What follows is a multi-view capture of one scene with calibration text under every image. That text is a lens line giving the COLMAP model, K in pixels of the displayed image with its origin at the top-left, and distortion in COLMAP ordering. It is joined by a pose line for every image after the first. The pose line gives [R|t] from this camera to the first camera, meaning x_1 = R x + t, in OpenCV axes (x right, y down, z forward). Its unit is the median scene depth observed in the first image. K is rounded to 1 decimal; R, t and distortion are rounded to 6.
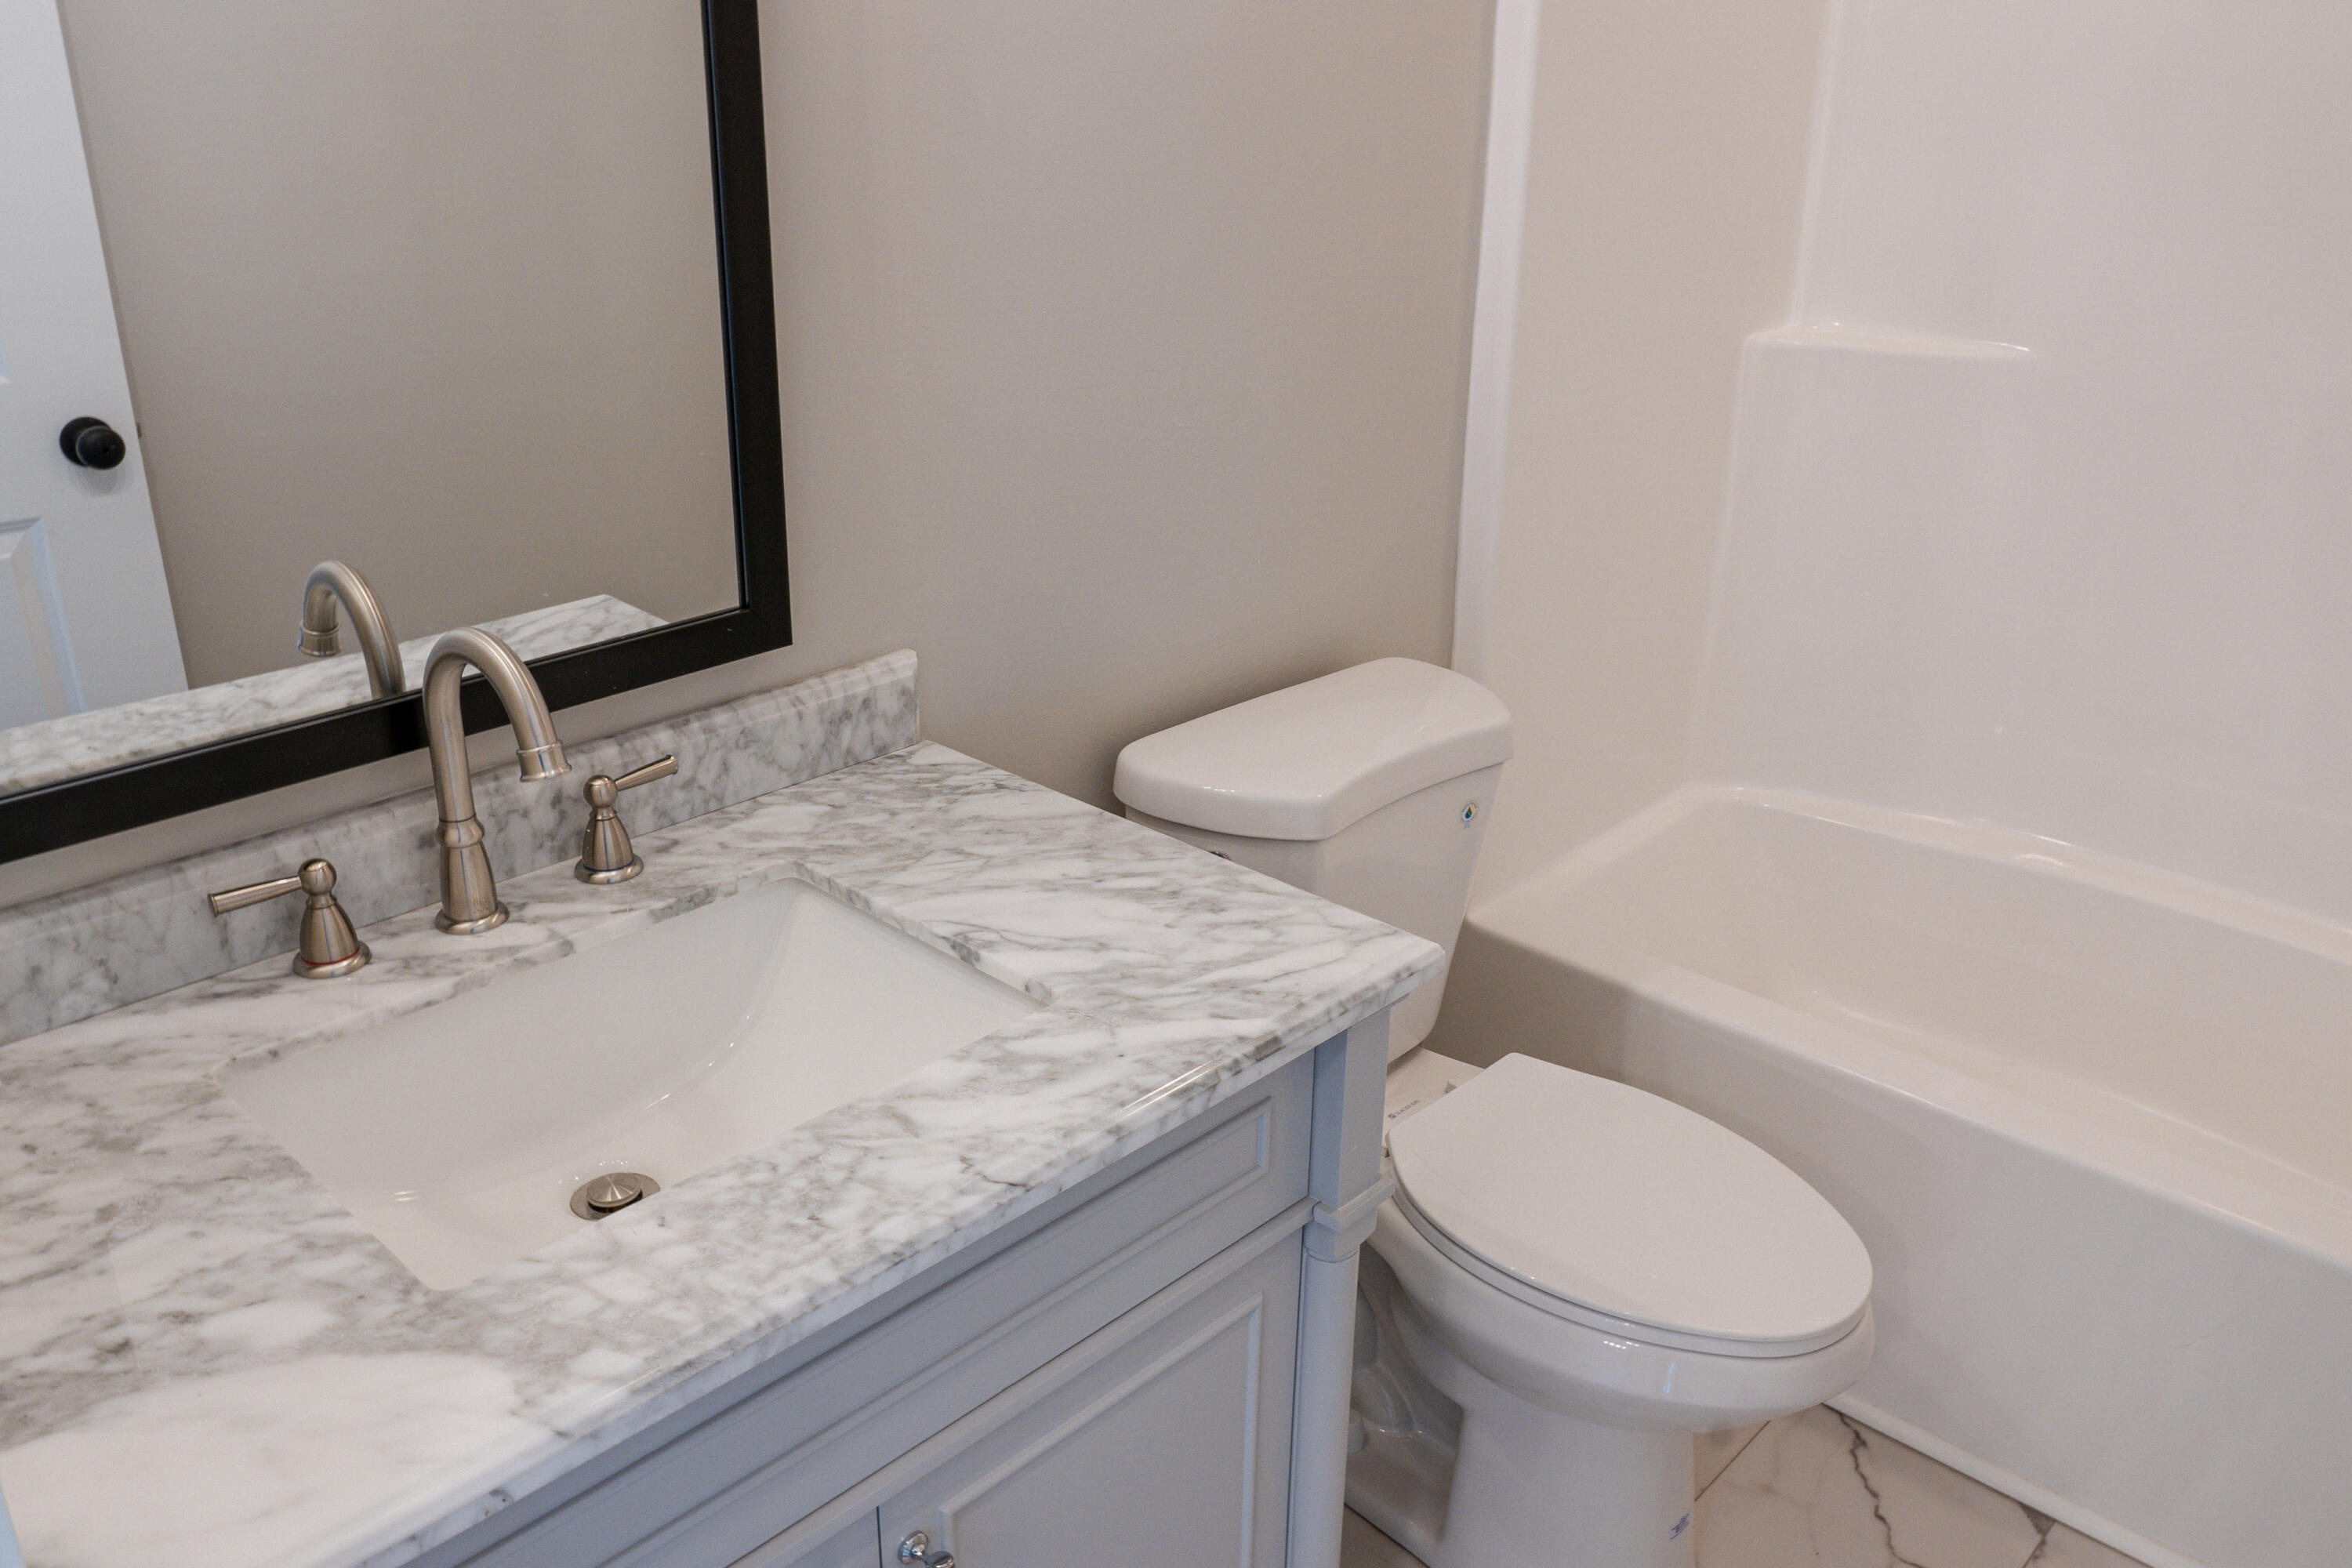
lens RADIAL K [[1861.0, 0, 1176.0], [0, 1861.0, 784.0], [0, 0, 1]] dist [-0.101533, 0.124197]
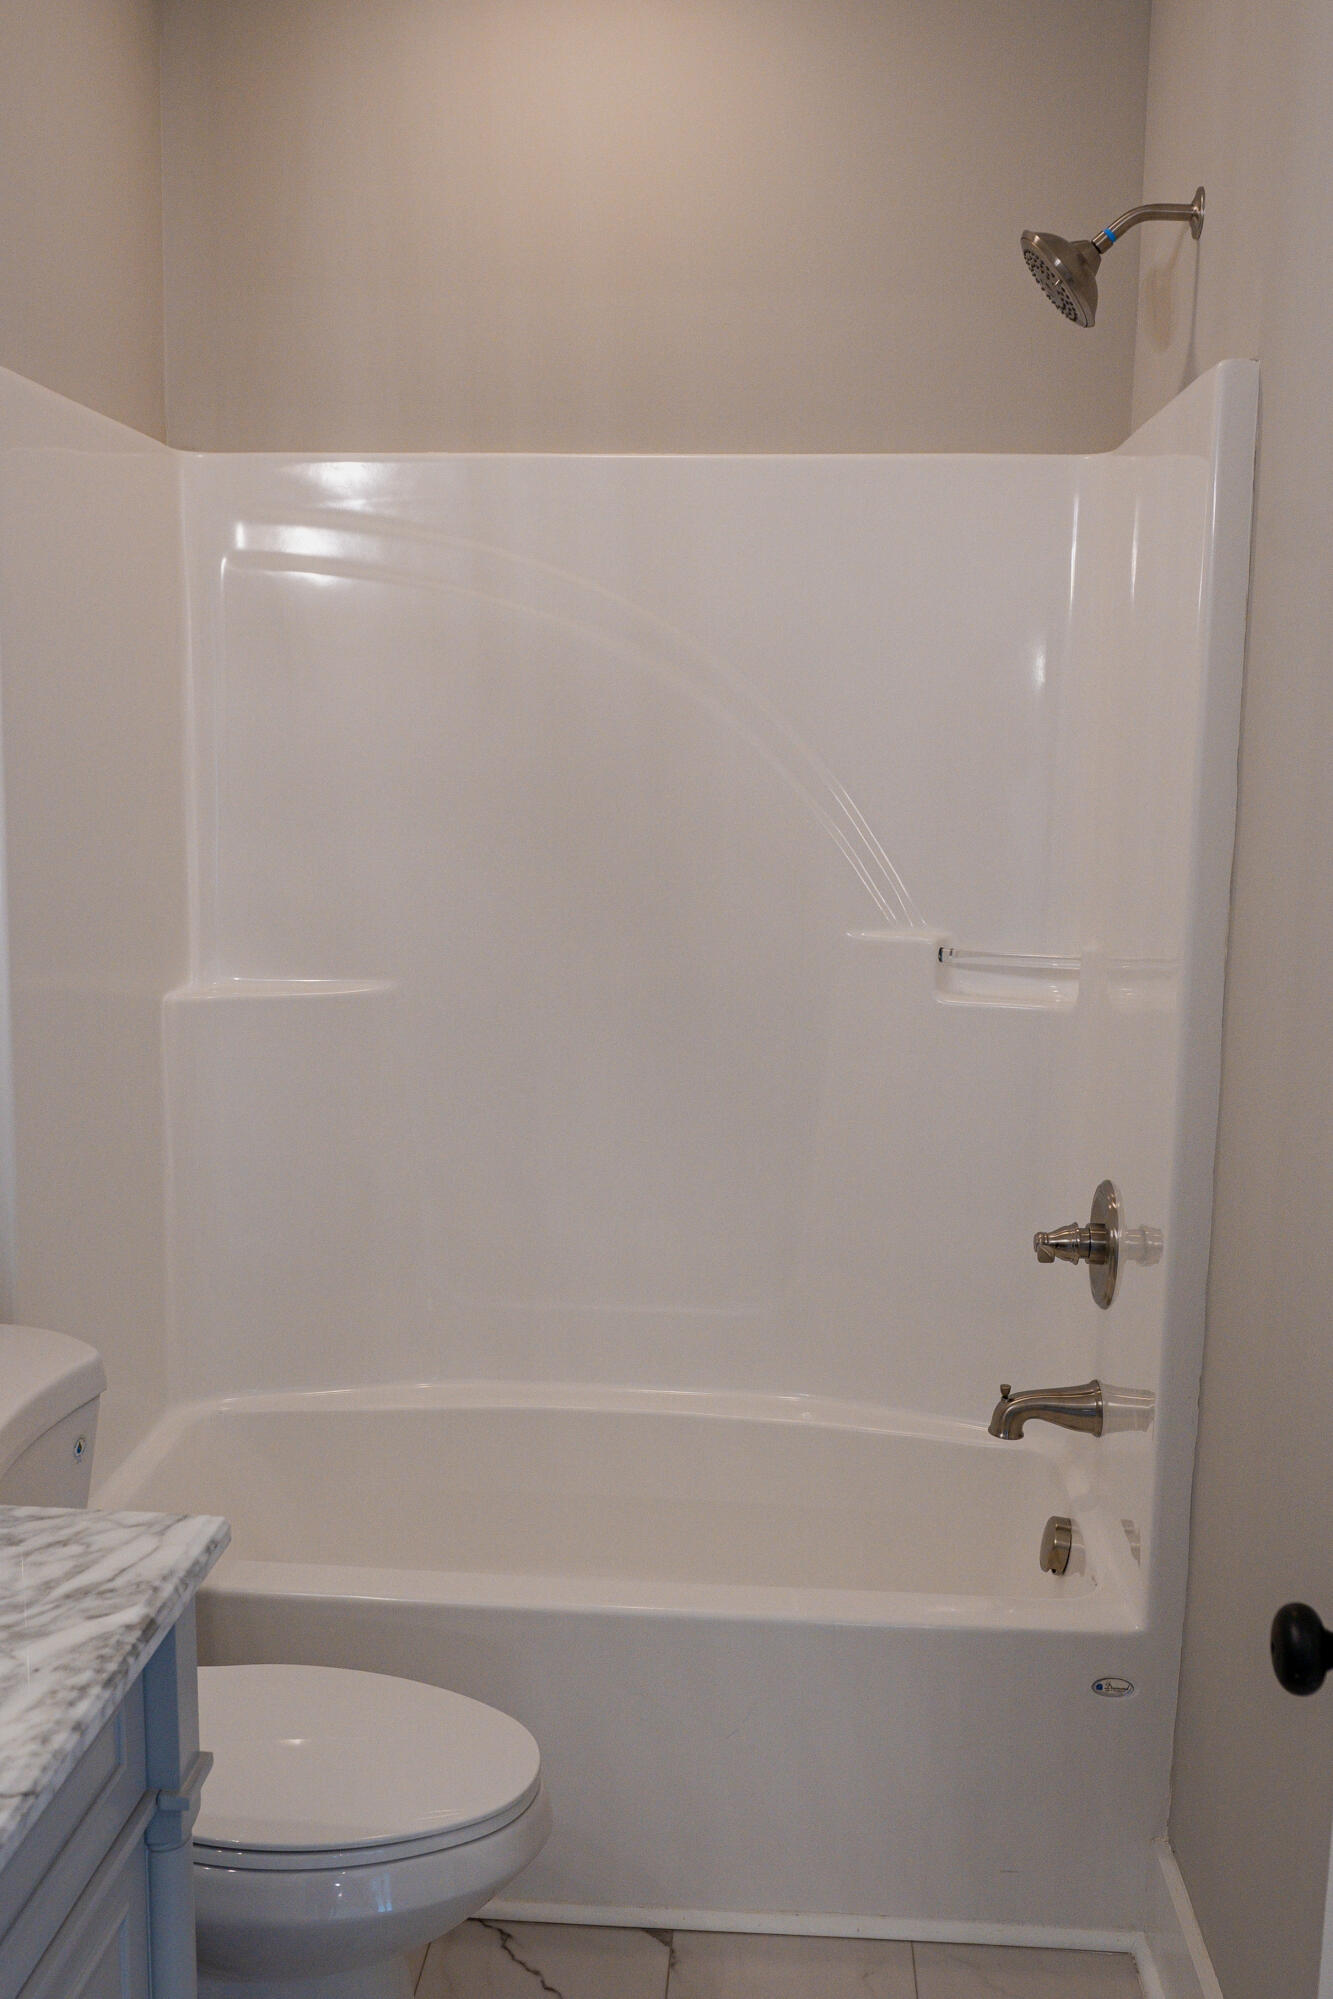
lens RADIAL K [[1771.2, 0, 666.5], [0, 1771.2, 999.5], [0, 0, 1]] dist [-0.007836, 0.004785]
pose [[0.796756, -0.094684, 0.596837, -0.273982], [0.234031, 0.958924, -0.160296, 0.019637], [-0.557143, 0.267395, 0.786188, -0.103156]]
